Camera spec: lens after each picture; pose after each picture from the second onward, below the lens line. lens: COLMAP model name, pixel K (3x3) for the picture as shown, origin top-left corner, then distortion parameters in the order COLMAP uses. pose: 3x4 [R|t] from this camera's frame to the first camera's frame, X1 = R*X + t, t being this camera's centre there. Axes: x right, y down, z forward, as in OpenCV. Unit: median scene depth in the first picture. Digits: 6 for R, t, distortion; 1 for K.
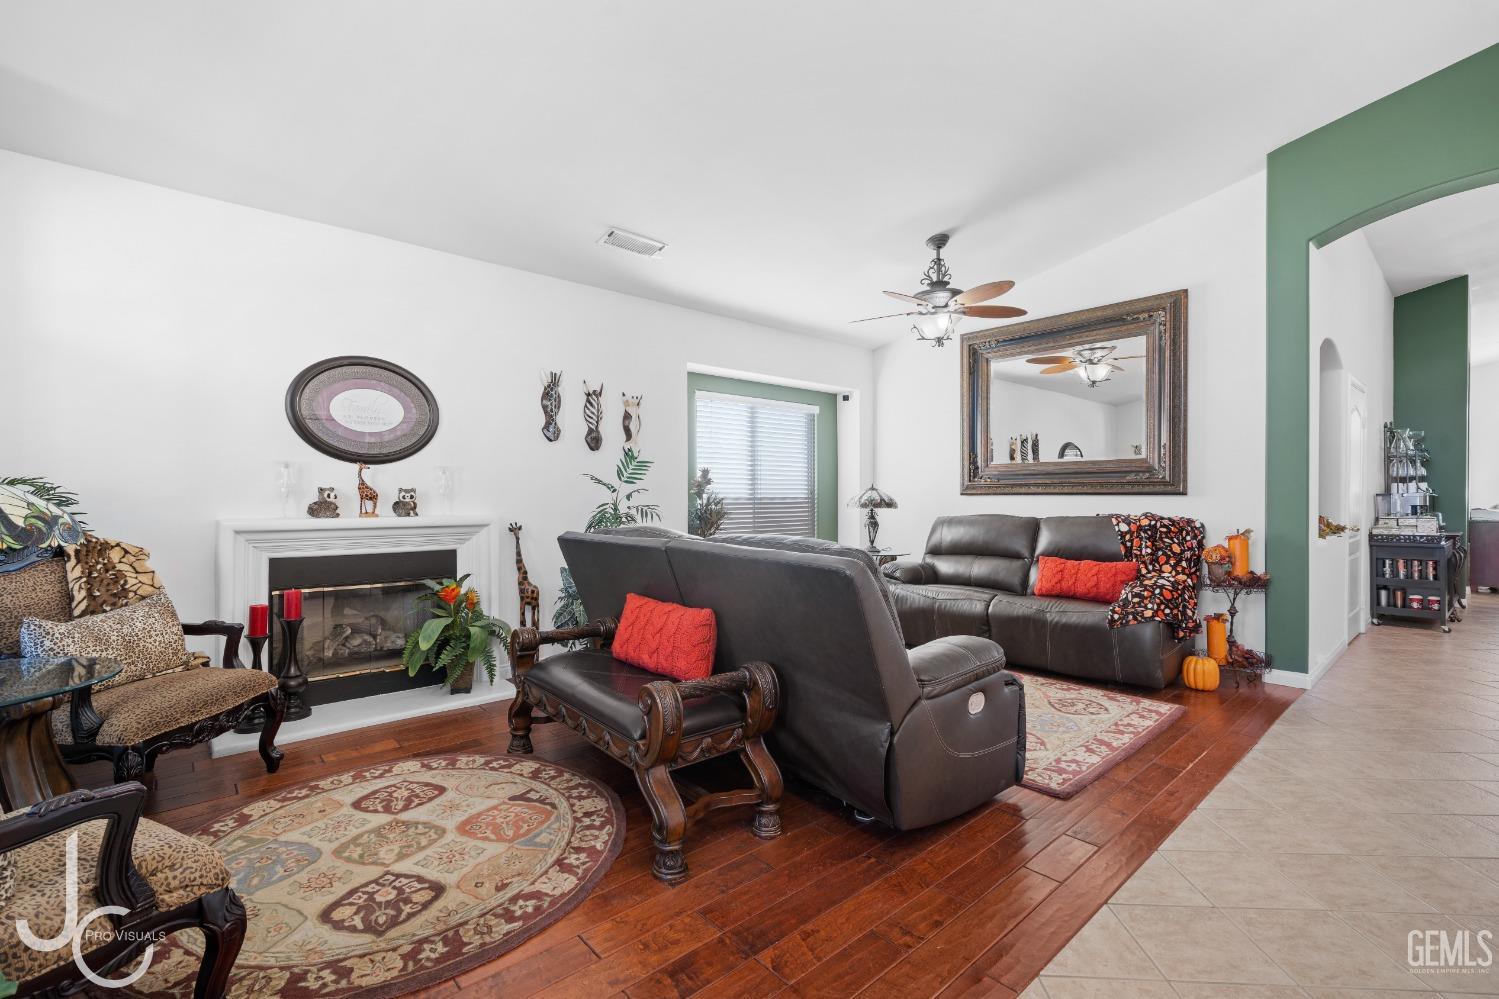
lens RADIAL K [[655.7, 0, 743.1], [0, 655.7, 495.6], [0, 0, 1]] dist [0.000035, 0.000029]
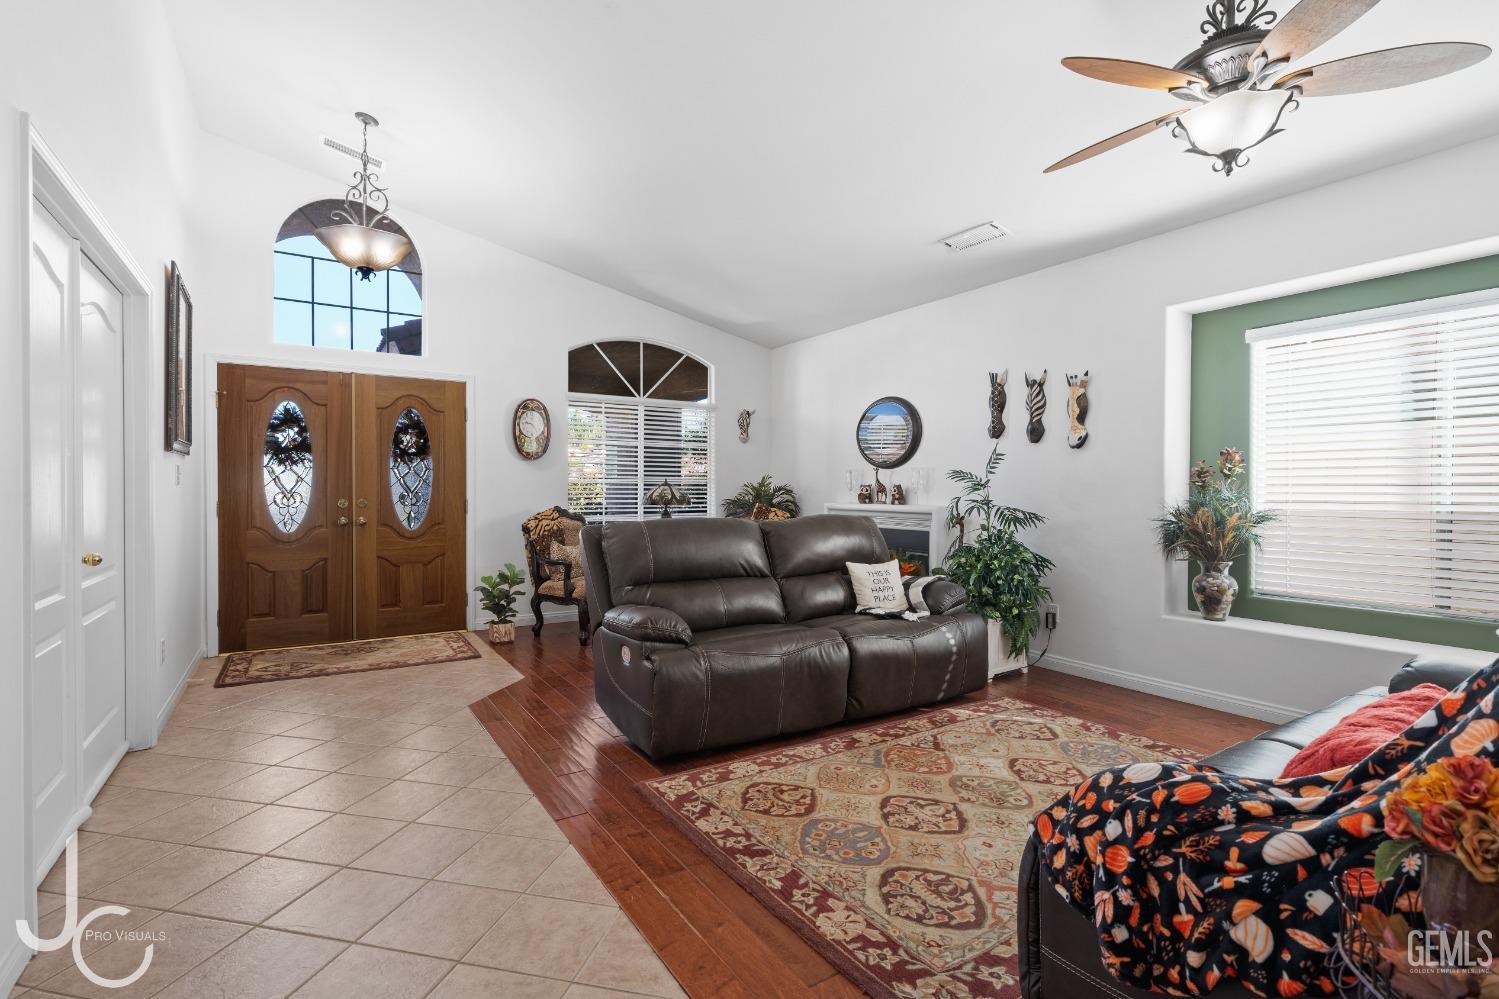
lens RADIAL K [[694.7, 0, 743.9], [0, 694.7, 498.1], [0, 0, 1]] dist [0.010446, -0.000695]
pose [[-0.144835, 0.013527, -0.989363, 1.341835], [-0.000821, 0.999905, 0.013791, -0.003195], [0.989455, 0.002810, -0.144810, 1.161288]]
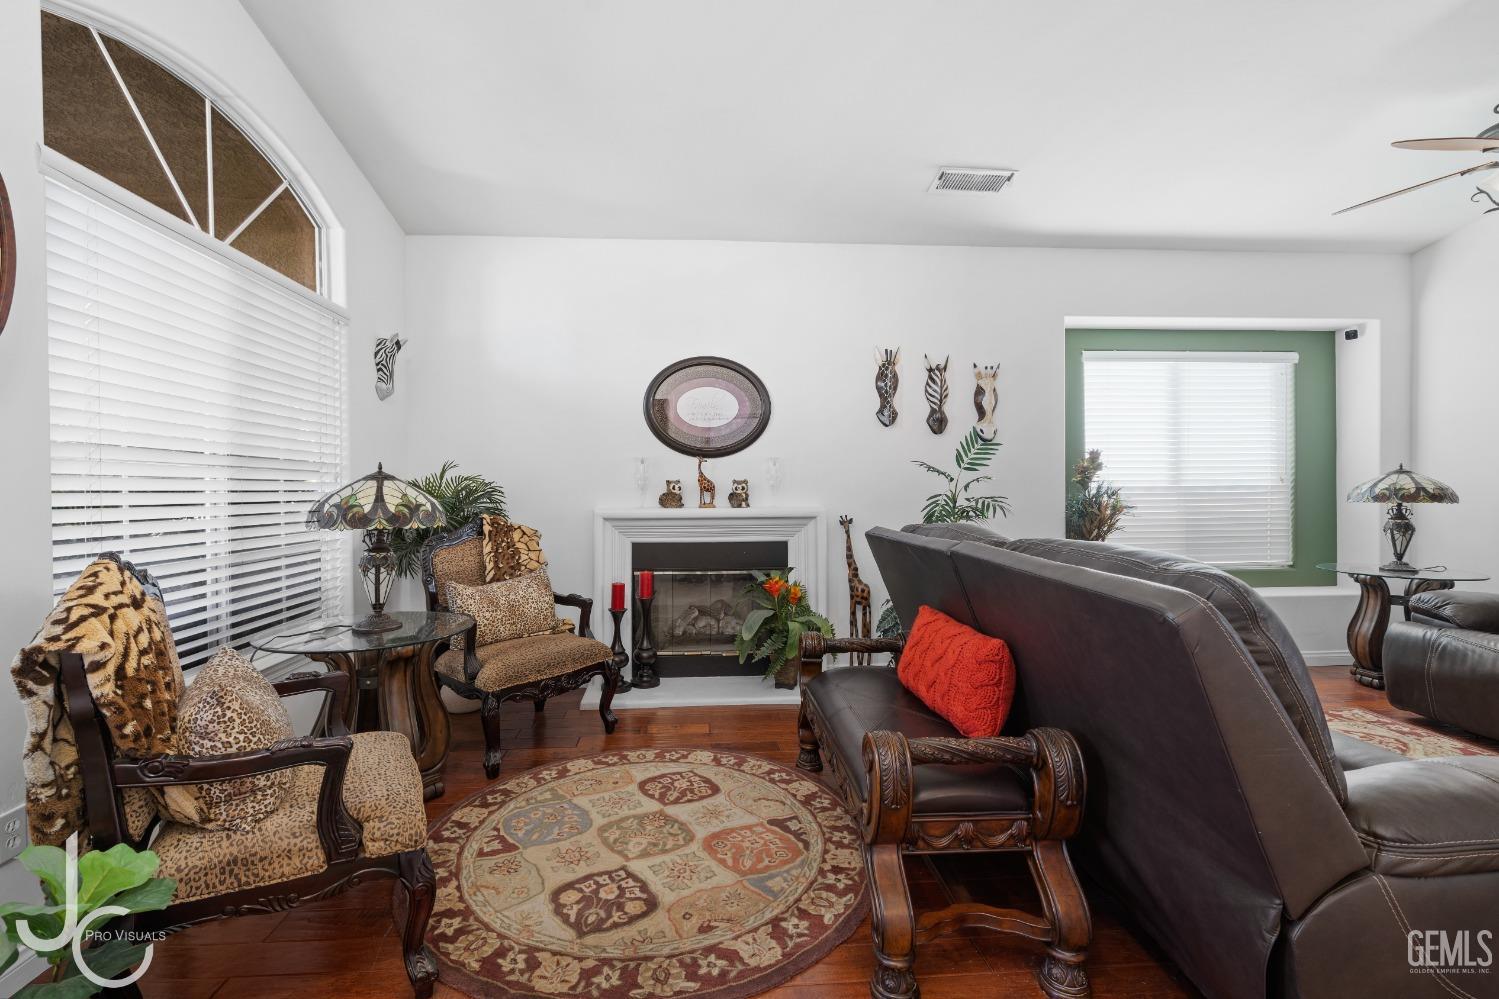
lens RADIAL K [[655.7, 0, 765.5], [0, 655.7, 489.1], [0, 0, 1]] dist [0.000035, 0.000029]
pose [[0.801816, -0.005550, -0.597545, 0.174167], [0.007132, 0.999975, 0.000282, 0.004183], [0.597529, -0.004488, 0.801835, 0.263156]]
